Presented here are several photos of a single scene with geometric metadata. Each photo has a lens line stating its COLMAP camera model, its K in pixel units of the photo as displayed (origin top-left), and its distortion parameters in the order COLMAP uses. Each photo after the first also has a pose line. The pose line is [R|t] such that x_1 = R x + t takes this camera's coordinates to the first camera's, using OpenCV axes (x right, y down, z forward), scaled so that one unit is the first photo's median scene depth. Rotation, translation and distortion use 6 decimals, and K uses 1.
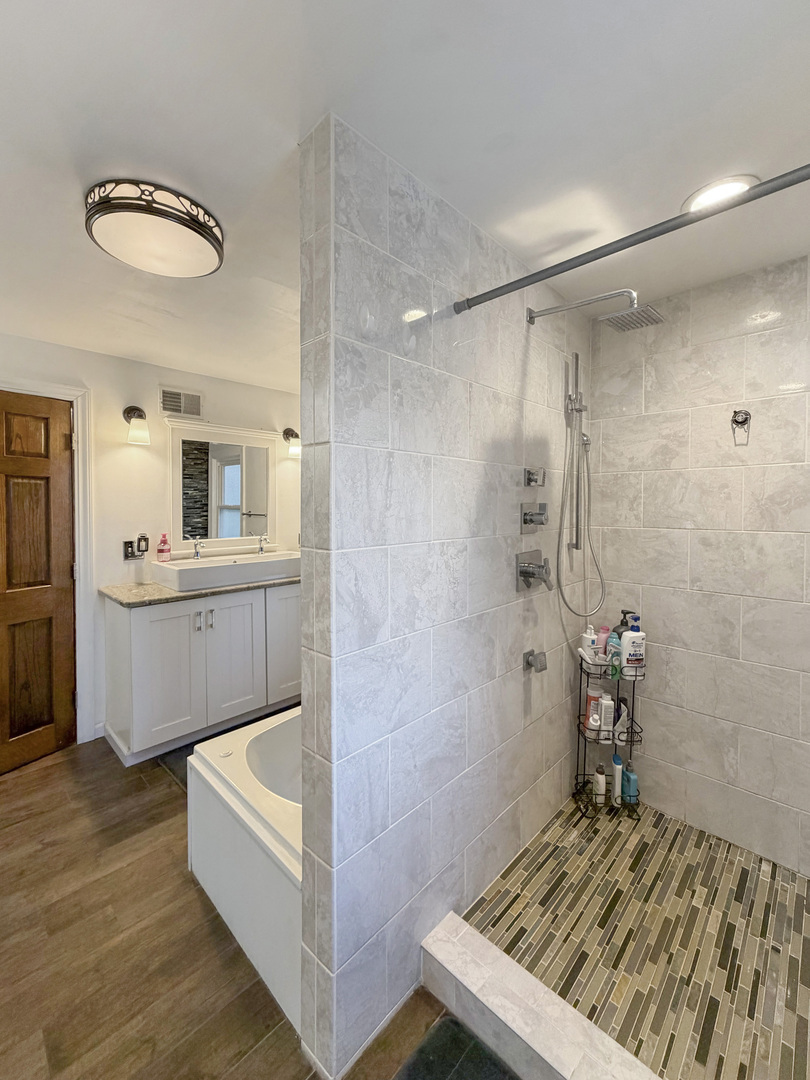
lens RADIAL K [[433.2, 0, 399.3], [0, 433.2, 530.3], [0, 0, 1]] dist [-0.000022, 0.000133]
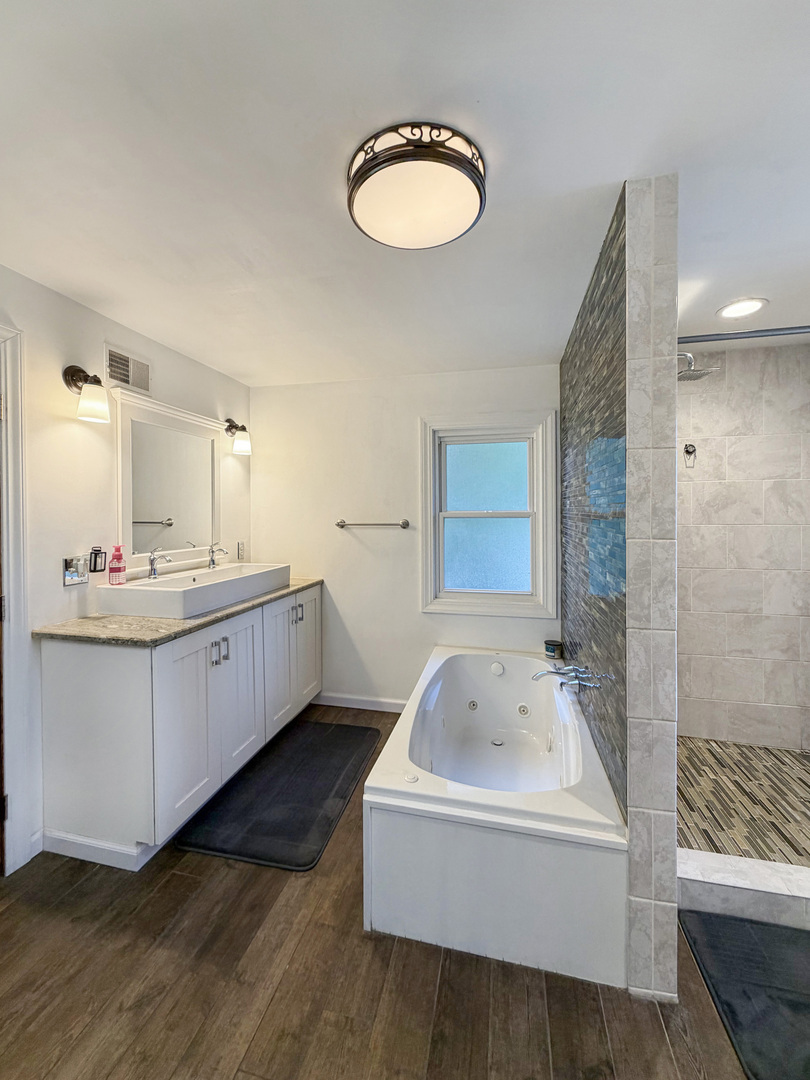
lens RADIAL K [[433.2, 0, 396.3], [0, 433.2, 533.8], [0, 0, 1]] dist [-0.000022, 0.000133]
pose [[0.864672, -0.024611, 0.501734, -0.849840], [0.030663, 0.999522, -0.003816, 0.007447], [-0.501400, 0.018684, 0.865014, 0.219012]]
